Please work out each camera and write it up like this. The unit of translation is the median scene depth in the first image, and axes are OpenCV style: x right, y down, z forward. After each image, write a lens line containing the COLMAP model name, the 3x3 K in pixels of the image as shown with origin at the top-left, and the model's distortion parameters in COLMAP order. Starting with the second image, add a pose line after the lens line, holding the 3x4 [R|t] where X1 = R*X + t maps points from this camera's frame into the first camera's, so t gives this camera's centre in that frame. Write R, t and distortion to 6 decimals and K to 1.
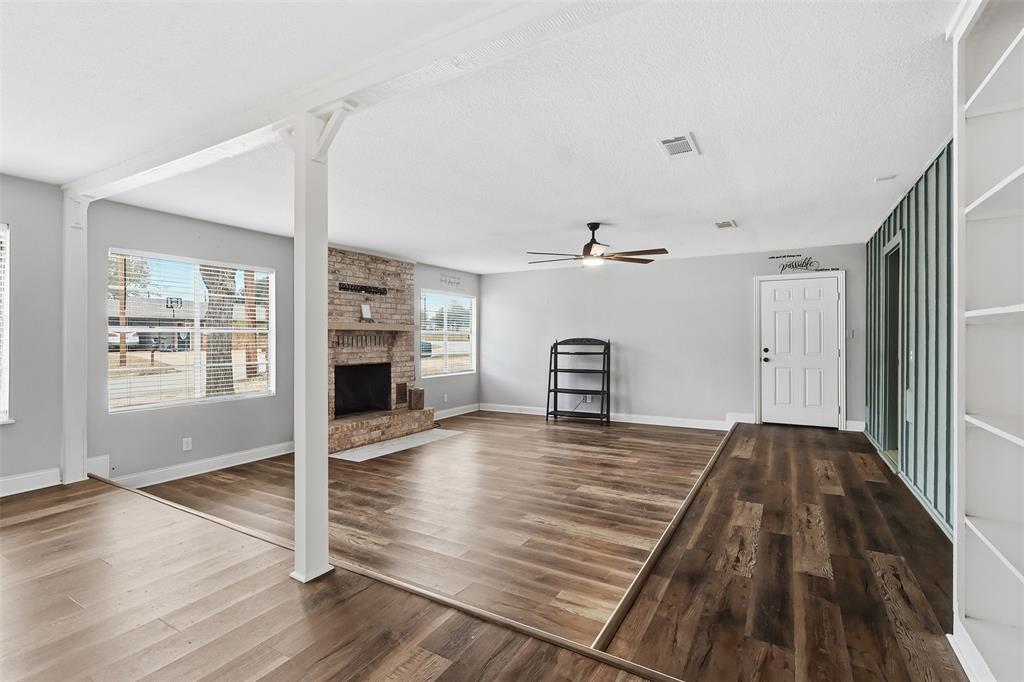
lens RADIAL K [[471.9, 0, 507.0], [0, 471.9, 341.1], [0, 0, 1]] dist [0.003408, 0.000129]
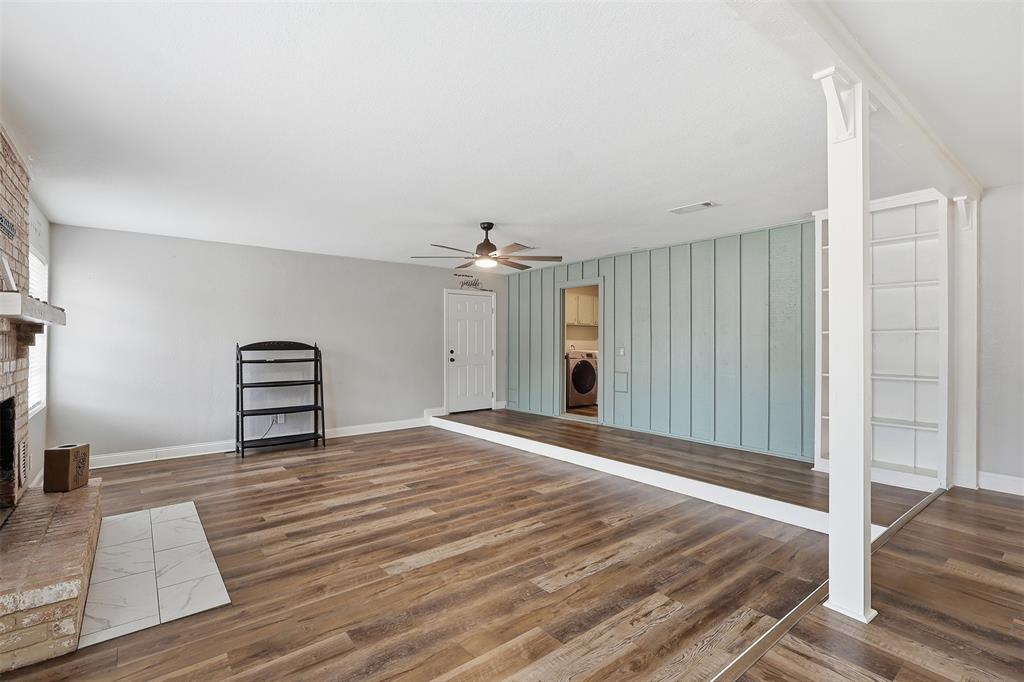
lens RADIAL K [[471.9, 0, 504.3], [0, 471.9, 342.7], [0, 0, 1]] dist [0.003408, 0.000129]
pose [[0.361048, -0.000046, 0.932547, -0.520990], [0.003618, 0.999993, -0.001352, -0.001796], [-0.932540, 0.003862, 0.361045, 0.456367]]
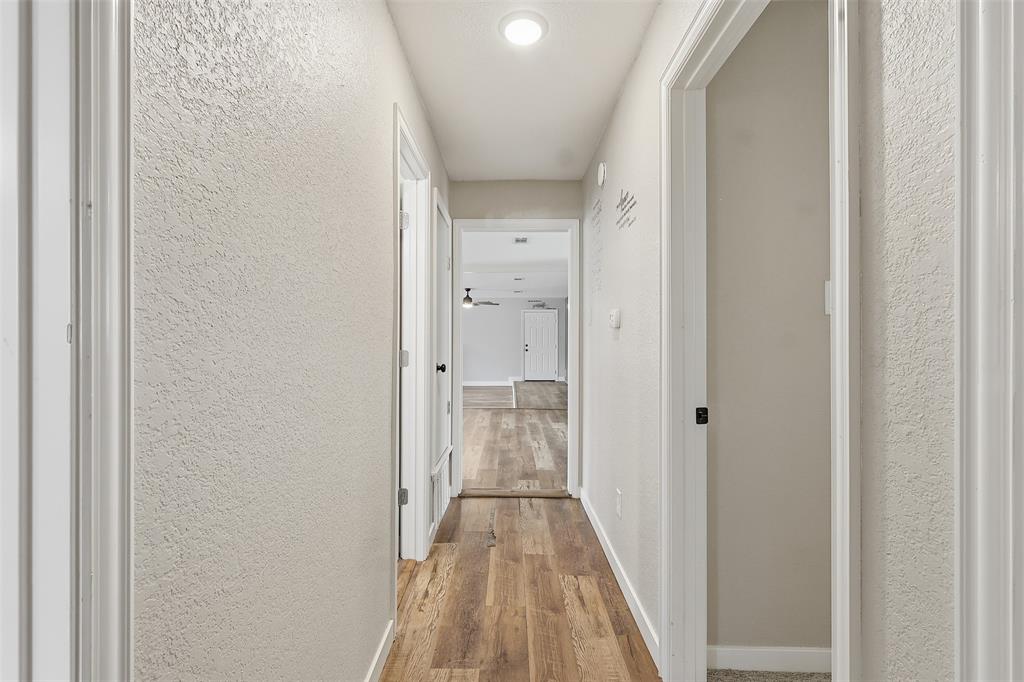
lens RADIAL K [[471.9, 0, 510.4], [0, 471.9, 340.0], [0, 0, 1]] dist [0.003408, 0.000129]
pose [[0.862666, 0.004017, 0.505758, -0.571130], [-0.001480, 0.999984, -0.005417, 0.006524], [-0.505771, 0.003925, 0.862659, -0.763998]]
